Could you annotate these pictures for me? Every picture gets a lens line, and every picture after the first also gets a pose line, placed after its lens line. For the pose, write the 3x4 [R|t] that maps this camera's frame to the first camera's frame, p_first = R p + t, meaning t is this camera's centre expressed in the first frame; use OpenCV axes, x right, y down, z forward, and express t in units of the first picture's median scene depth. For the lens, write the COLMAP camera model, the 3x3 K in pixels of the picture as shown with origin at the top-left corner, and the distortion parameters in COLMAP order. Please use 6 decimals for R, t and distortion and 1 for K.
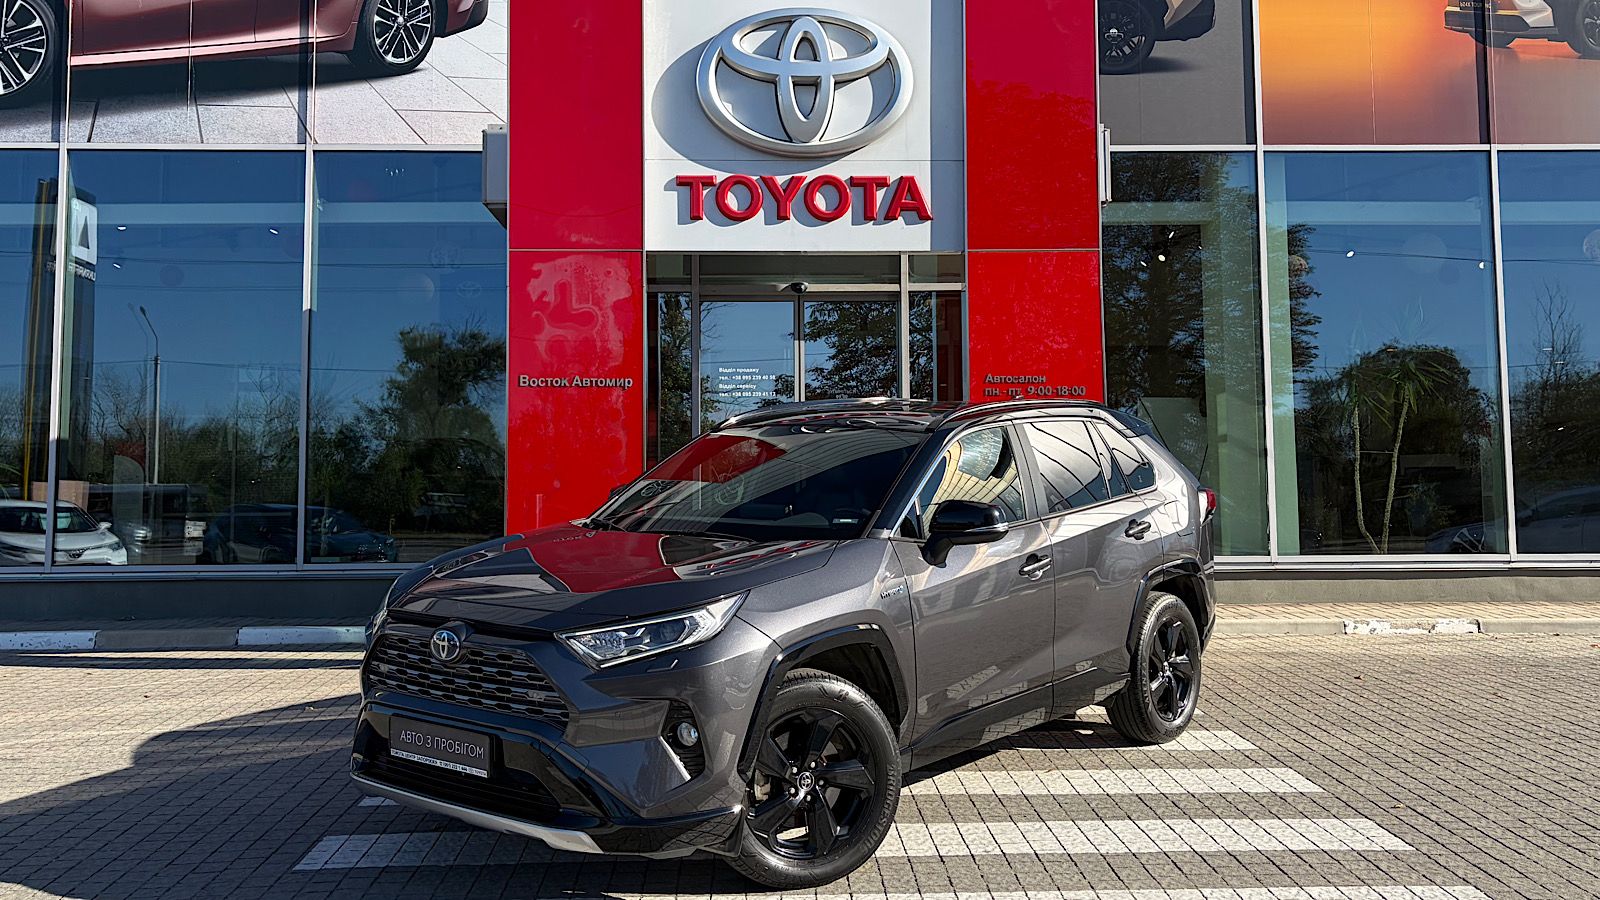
lens RADIAL K [[1058.0, 0, 785.5], [0, 1058.0, 411.4], [0, 0, 1]] dist [0.044393, -0.001154]
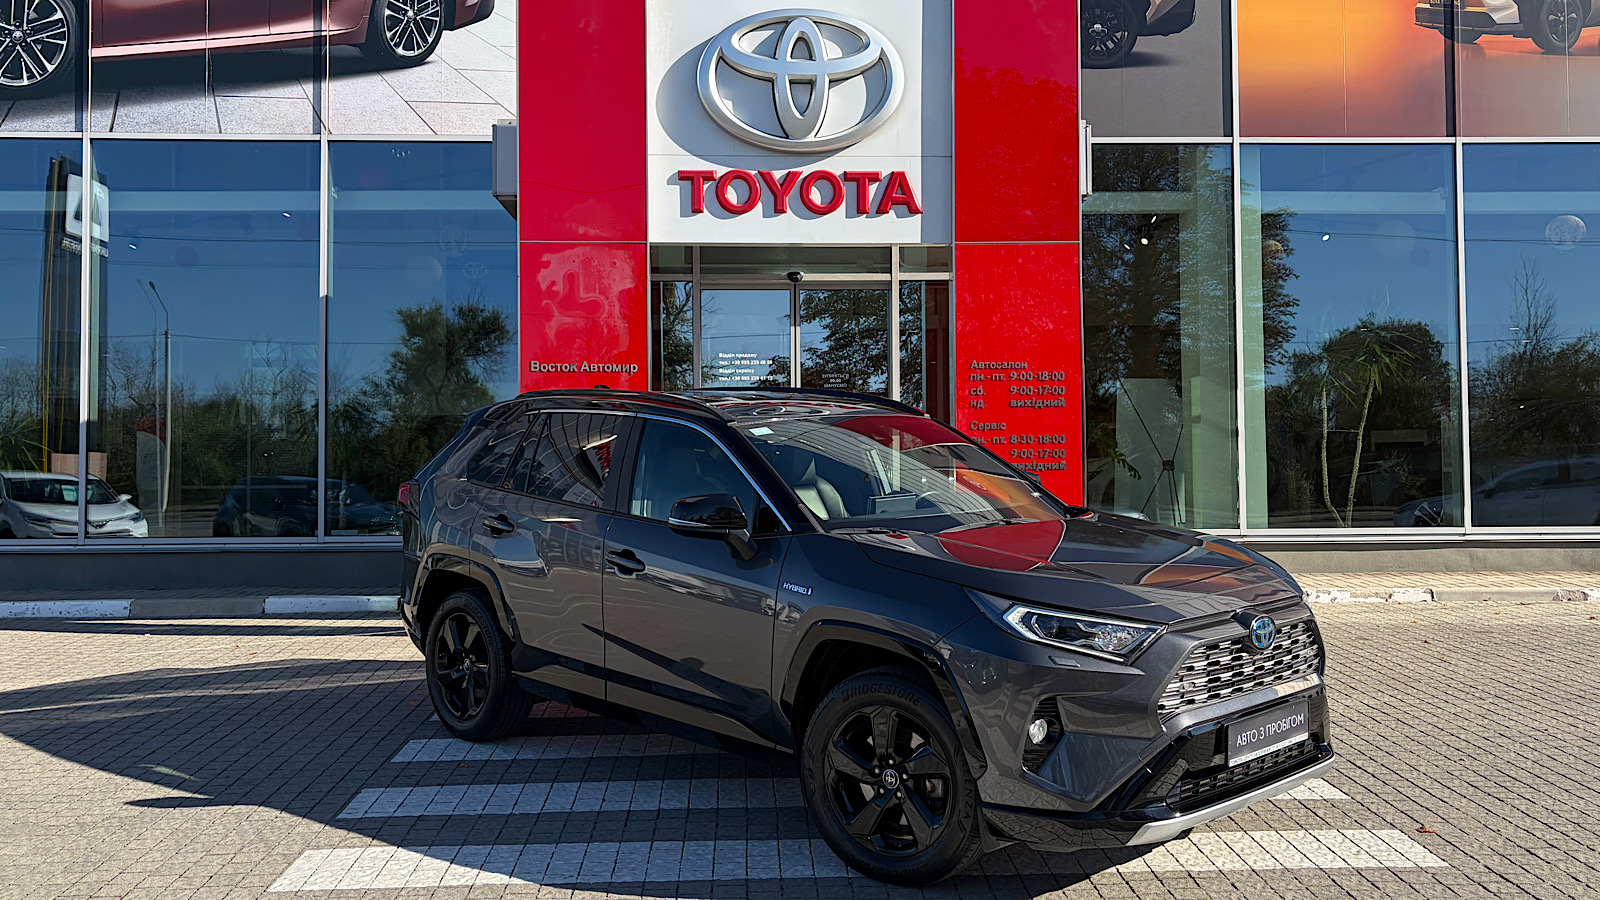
lens RADIAL K [[1058.0, 0, 785.5], [0, 1058.0, 411.4], [0, 0, 1]] dist [0.044393, -0.001154]
pose [[0.999985, 0.000839, 0.005340, -0.002085], [-0.001012, 0.999473, 0.032430, -0.016037], [-0.005310, -0.032435, 0.999460, -0.052517]]
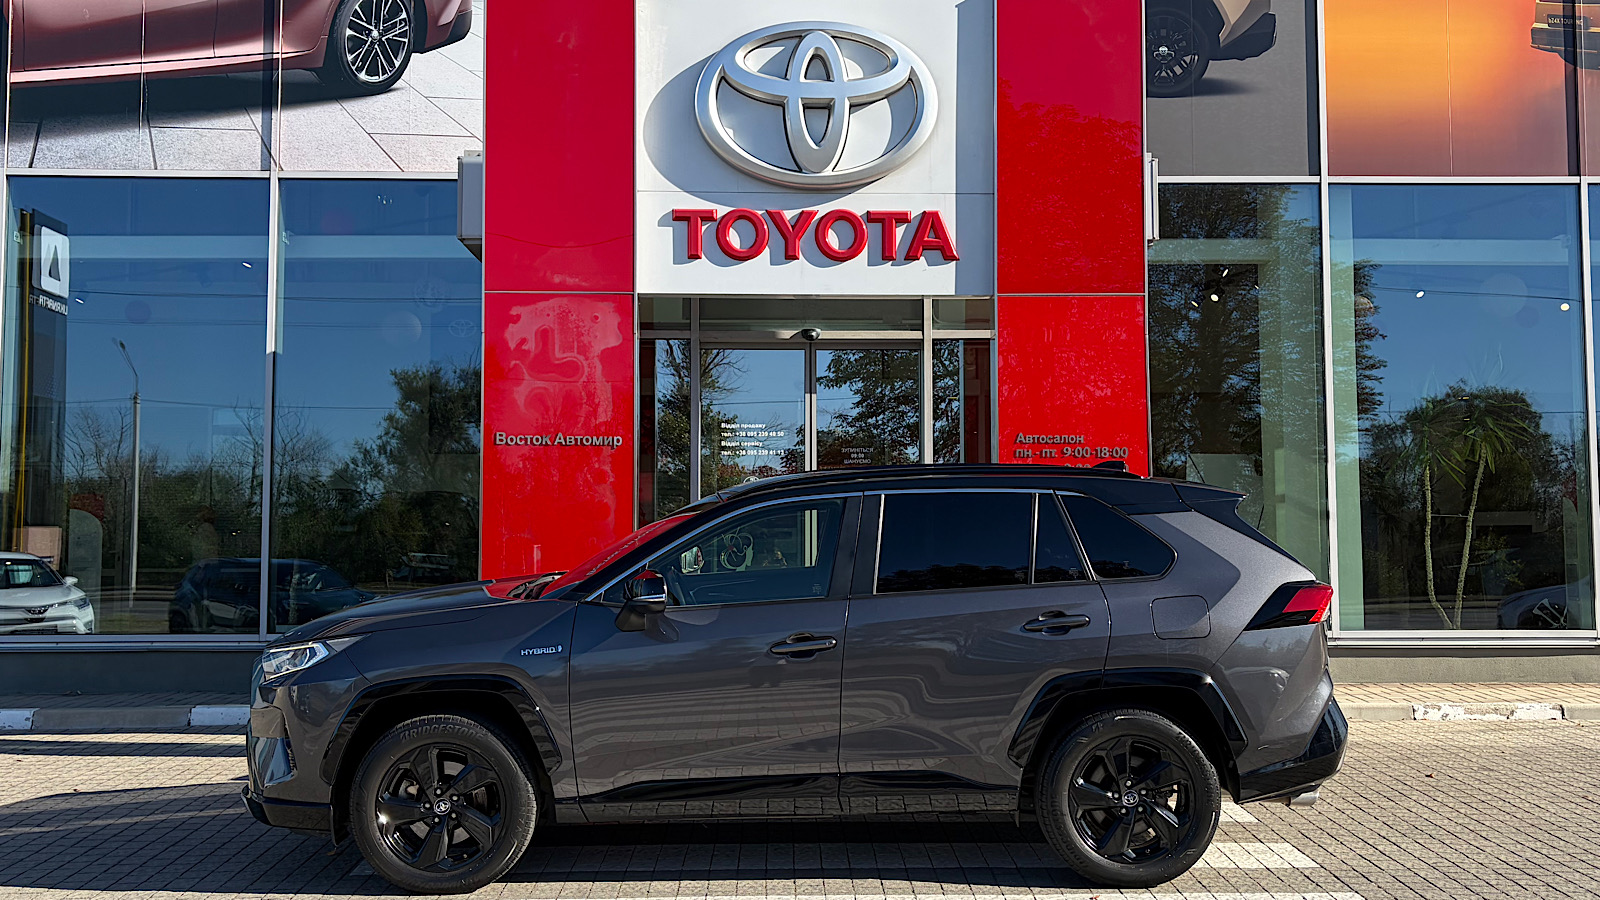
lens RADIAL K [[1092.6, 0, 819.7], [0, 1092.6, 455.0], [0, 0, 1]] dist [0.037733, 0.005421]
pose [[0.999979, 0.004855, -0.004255, 0.023657], [-0.004807, 0.999927, 0.011072, -0.023295], [0.004309, -0.011051, 0.999930, 0.066925]]
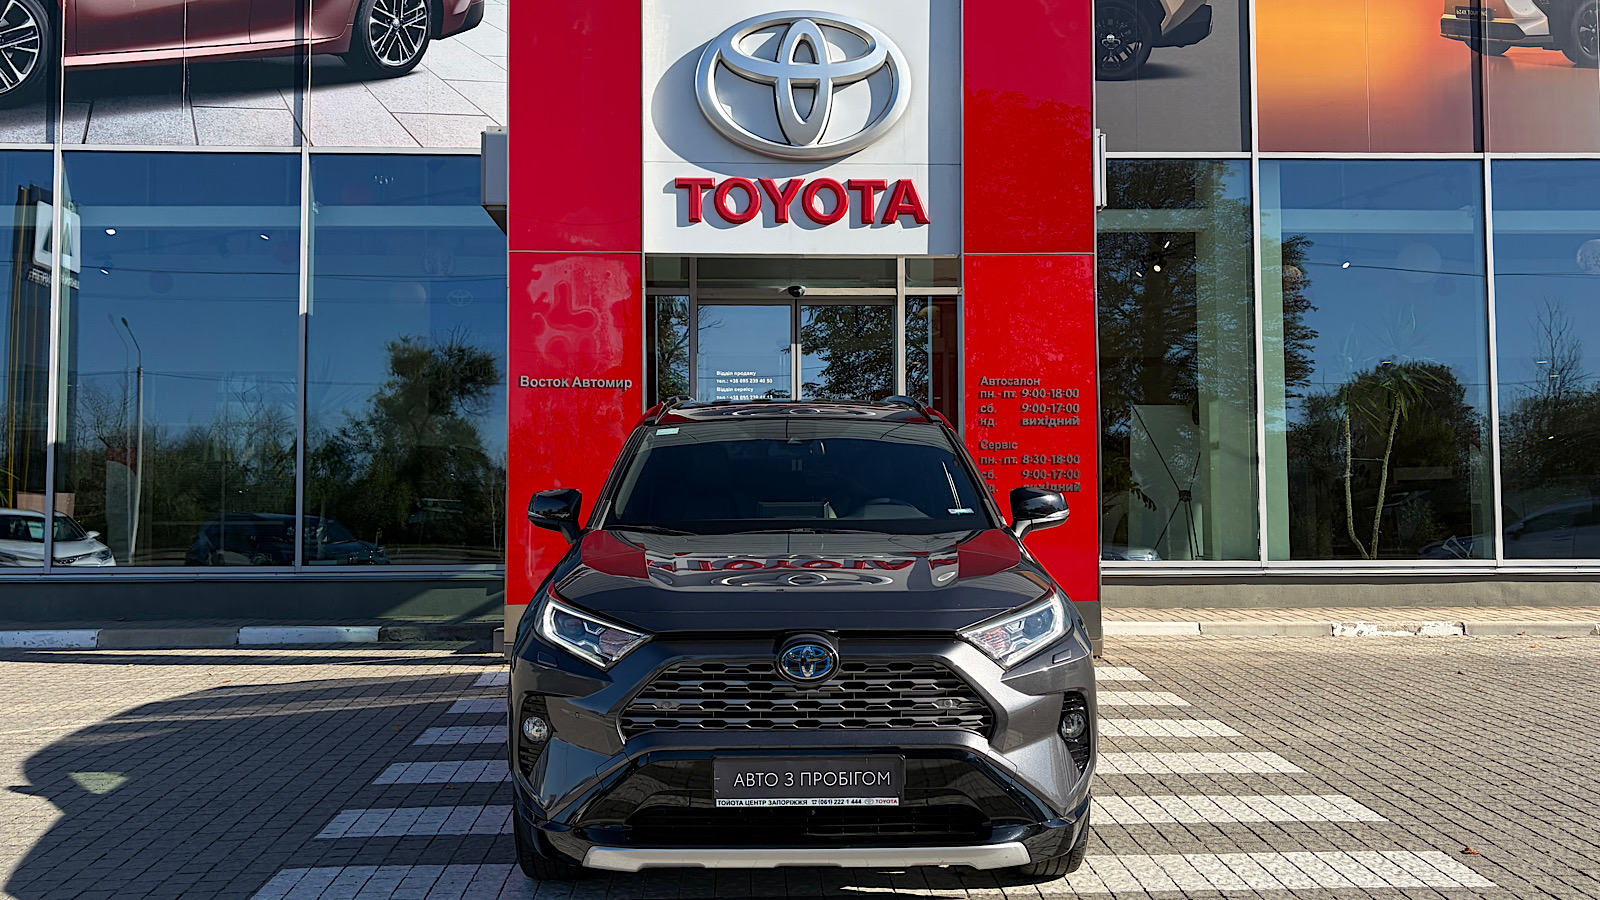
lens RADIAL K [[1093.4, 0, 776.5], [0, 1093.4, 457.3], [0, 0, 1]] dist [0.043877, -0.000686]
pose [[0.999979, 0.003412, 0.005480, -0.010512], [-0.003502, 0.999858, 0.016499, 0.022644], [-0.005423, -0.016517, 0.999849, -0.040675]]
